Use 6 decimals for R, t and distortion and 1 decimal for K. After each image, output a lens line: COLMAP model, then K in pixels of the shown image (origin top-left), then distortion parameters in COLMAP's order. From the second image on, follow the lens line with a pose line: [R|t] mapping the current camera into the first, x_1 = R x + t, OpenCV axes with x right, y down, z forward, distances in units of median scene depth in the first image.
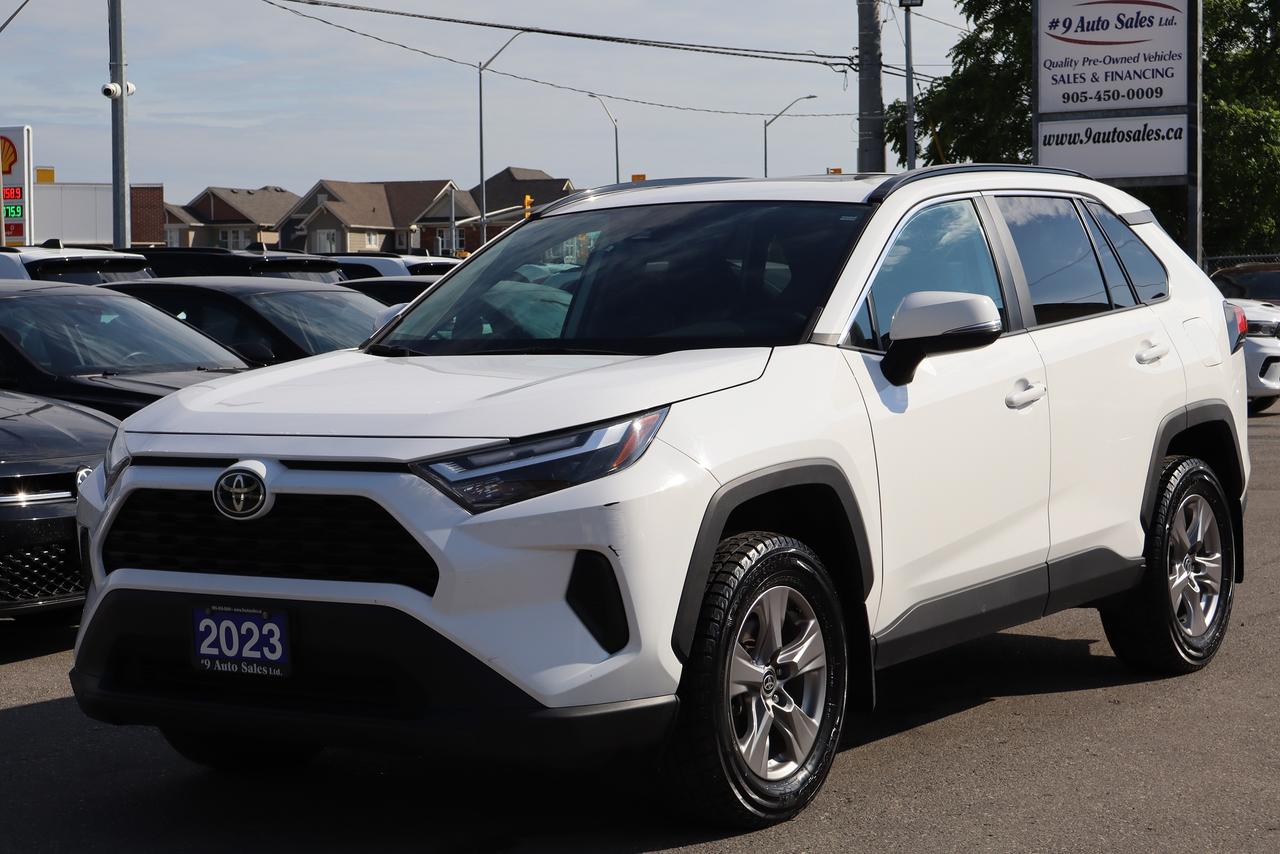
lens RADIAL K [[2506.6, 0, 640.4], [0, 2506.6, 446.2], [0, 0, 1]] dist [0.035774, 0.081273]
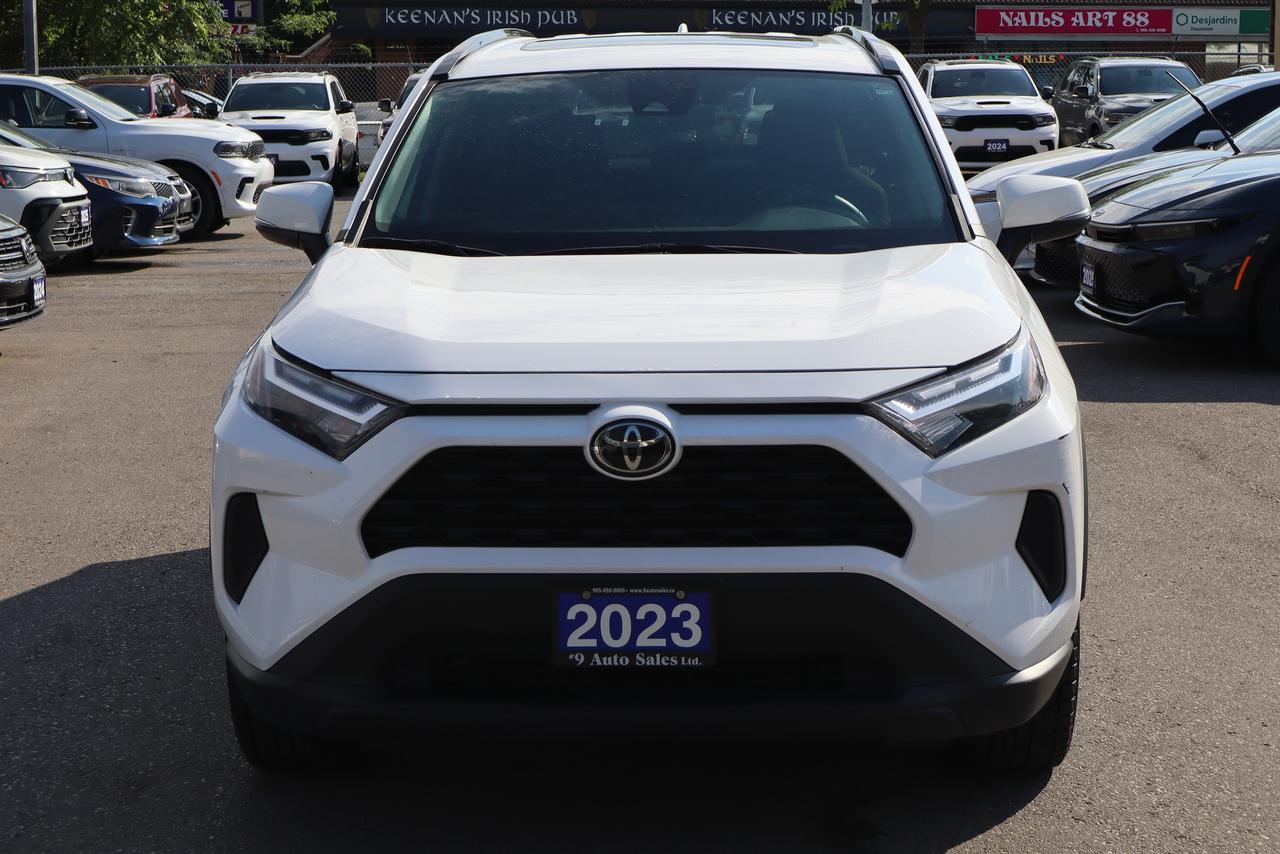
lens RADIAL K [[2506.6, 0, 640.4], [0, 2506.6, 446.2], [0, 0, 1]] dist [0.035774, 0.081273]
pose [[0.842291, -0.064121, 0.535196, -0.591412], [0.020384, 0.995978, 0.087246, -0.052432], [-0.538638, -0.062577, 0.840210, 0.317843]]
